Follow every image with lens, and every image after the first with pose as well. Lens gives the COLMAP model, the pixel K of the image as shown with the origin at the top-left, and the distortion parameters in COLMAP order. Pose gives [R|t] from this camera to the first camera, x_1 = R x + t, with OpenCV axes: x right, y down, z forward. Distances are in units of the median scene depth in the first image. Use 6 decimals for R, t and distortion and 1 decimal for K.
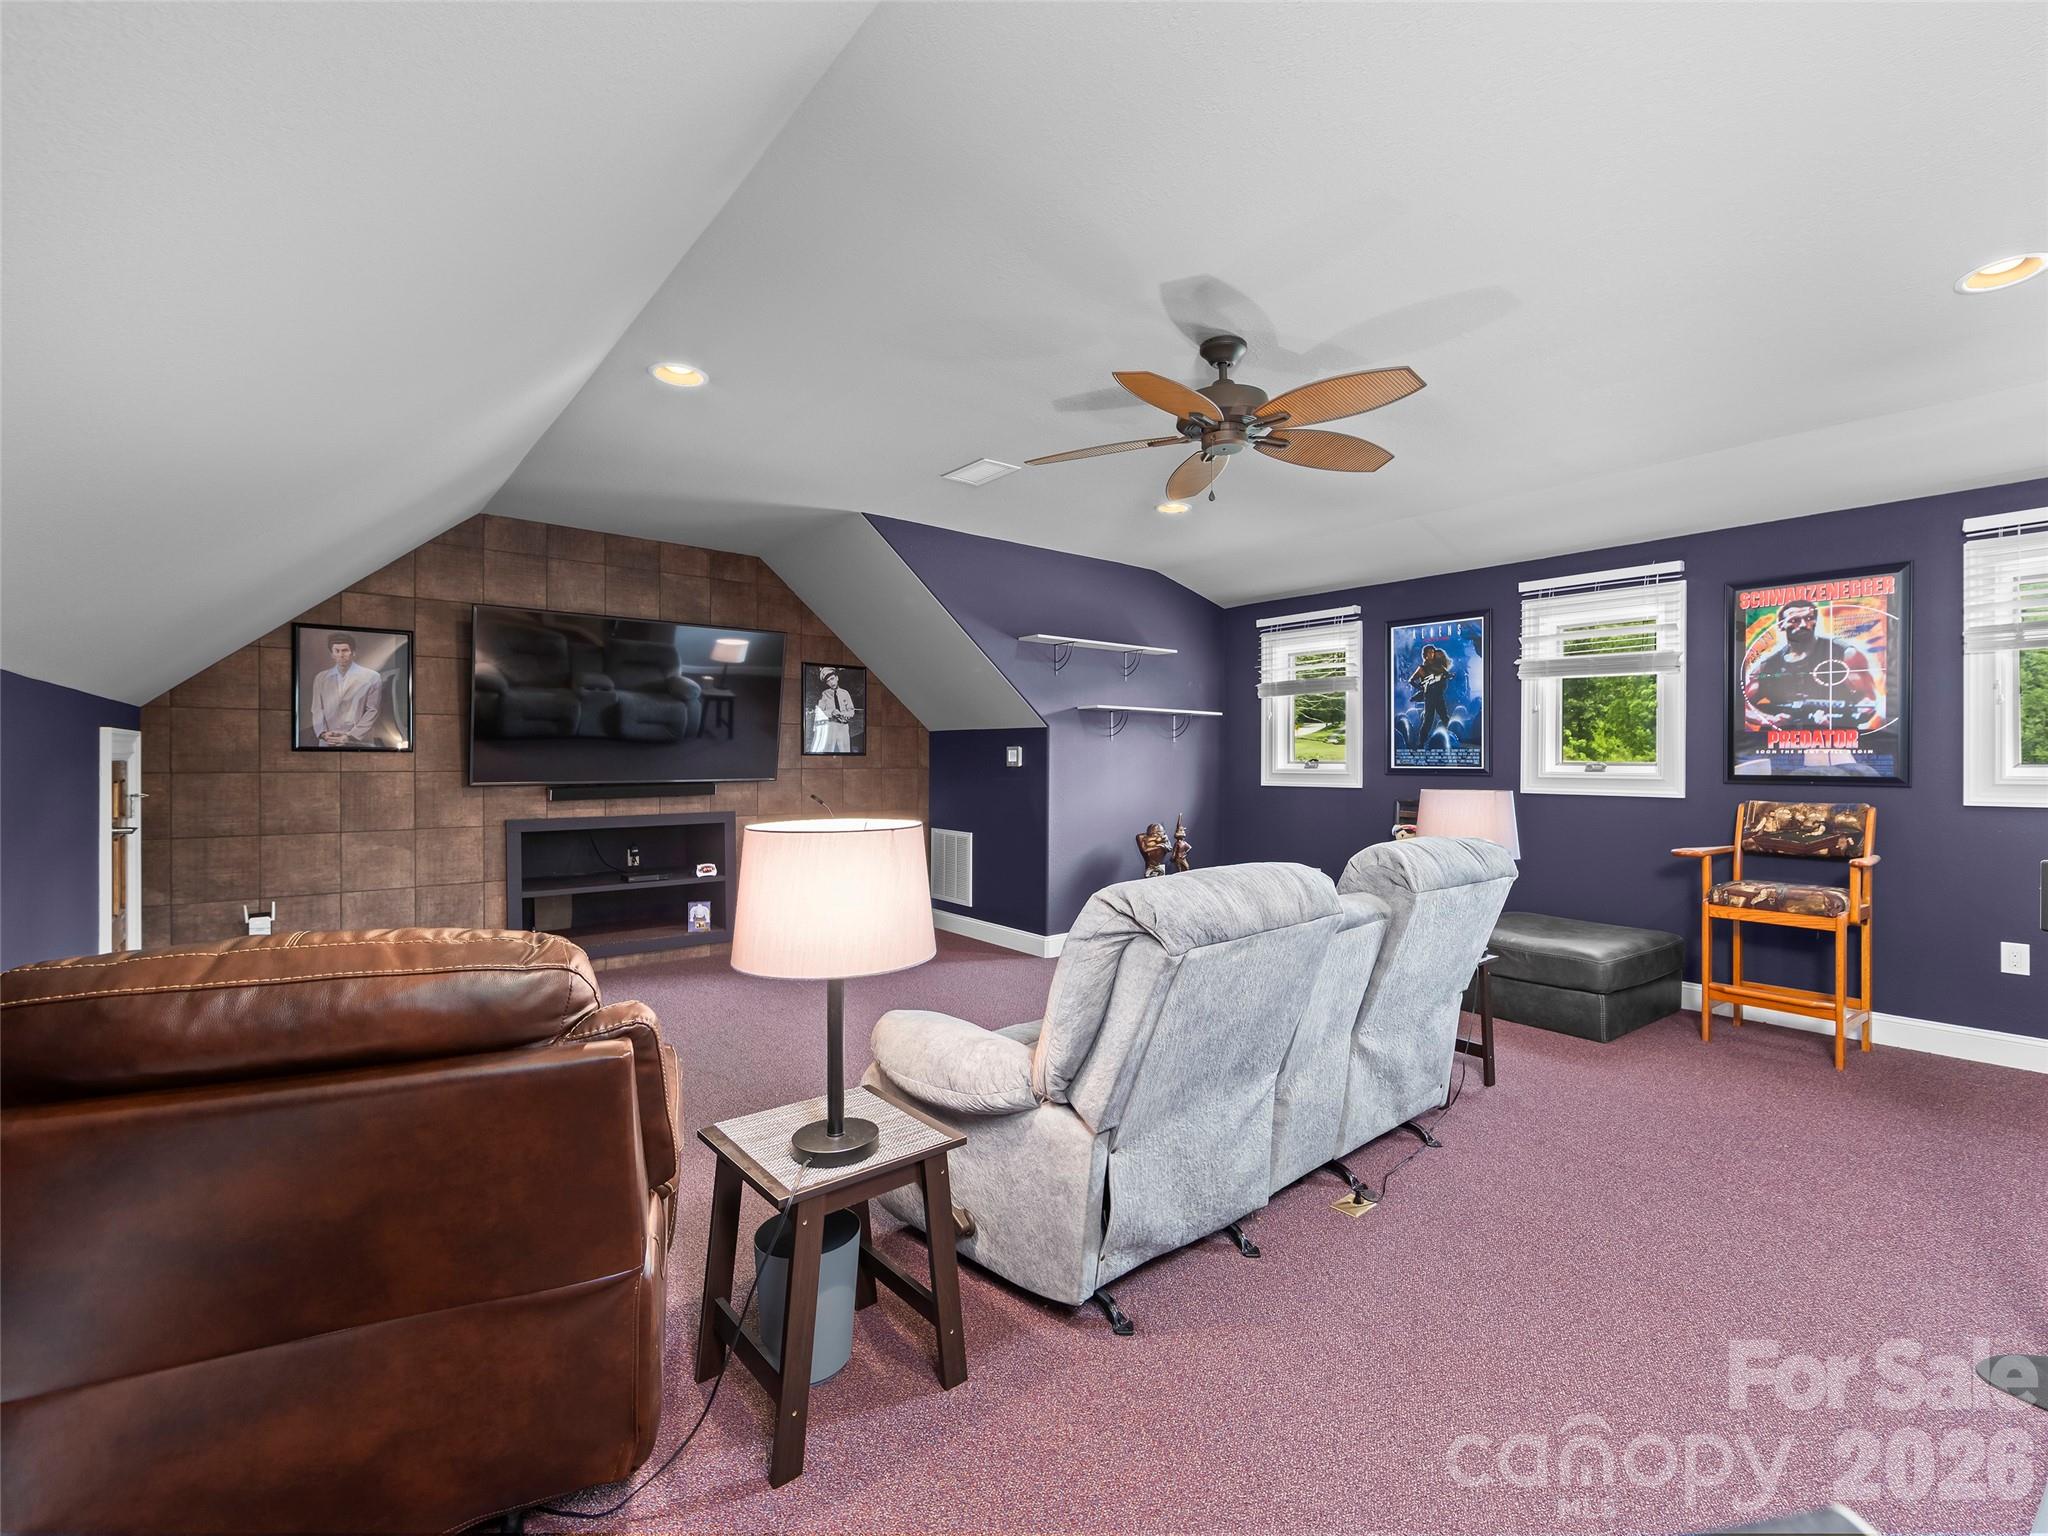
lens RADIAL K [[902.0, 0, 1019.9], [0, 902.0, 764.3], [0, 0, 1]] dist [0.000744, -0.001511]
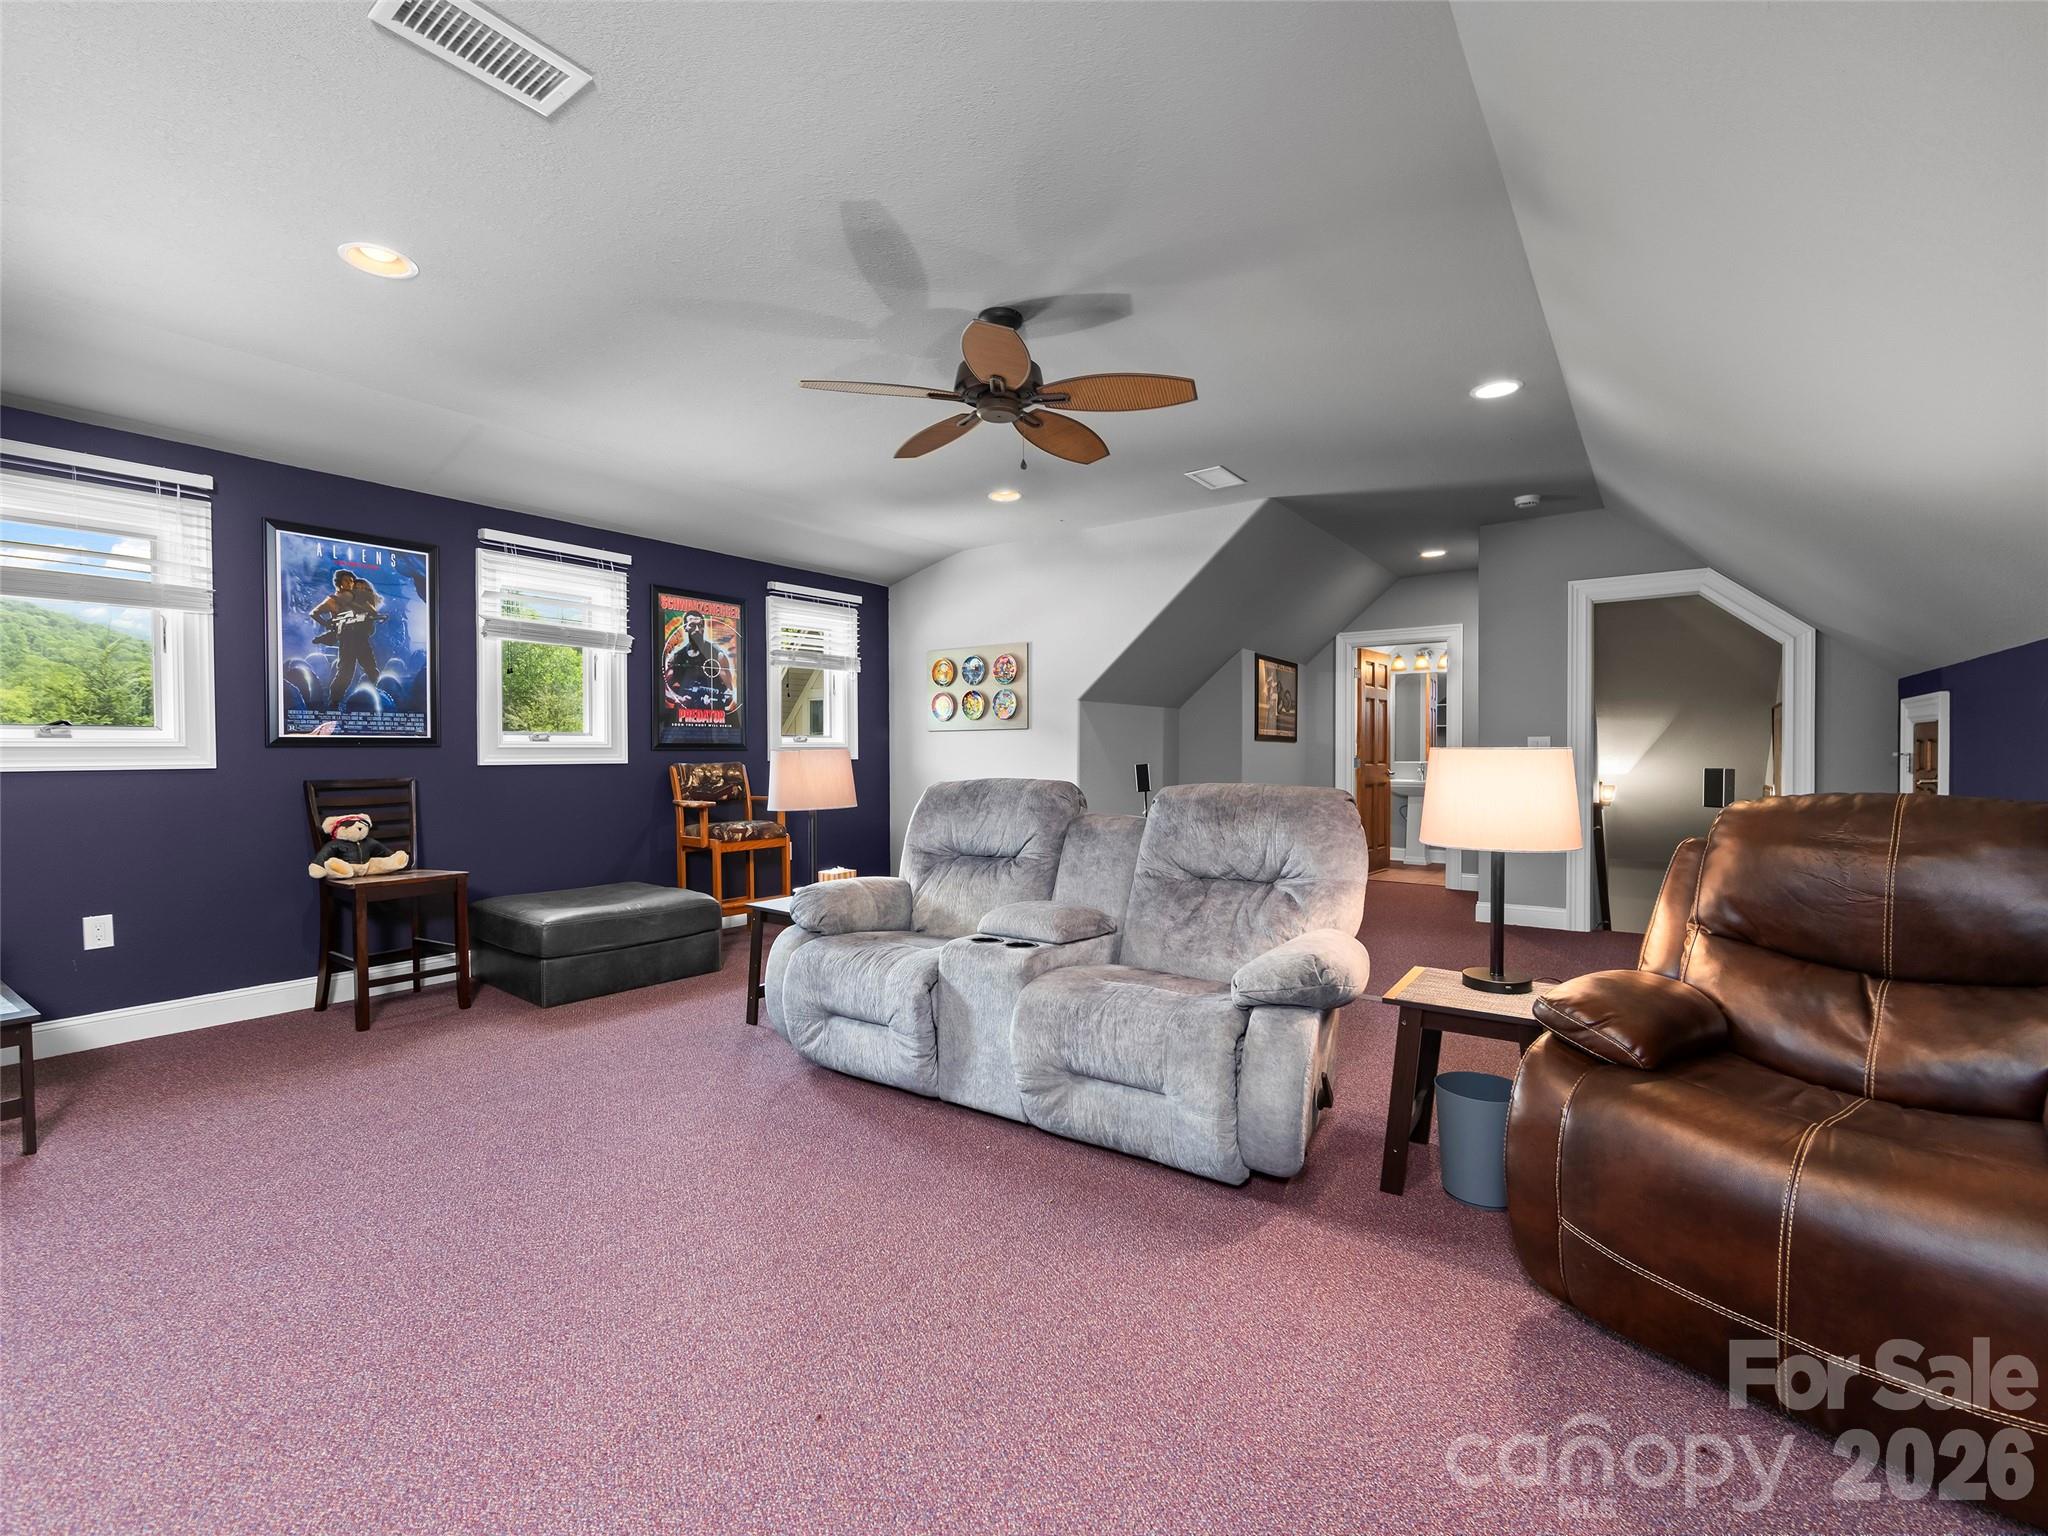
lens RADIAL K [[902.0, 0, 1020.0], [0, 902.0, 763.1], [0, 0, 1]] dist [0.000744, -0.001511]
pose [[-0.260837, -0.018841, 0.965199, -0.528424], [0.003806, 0.999782, 0.020544, 0.016266], [-0.965375, 0.009033, -0.260709, 0.861371]]
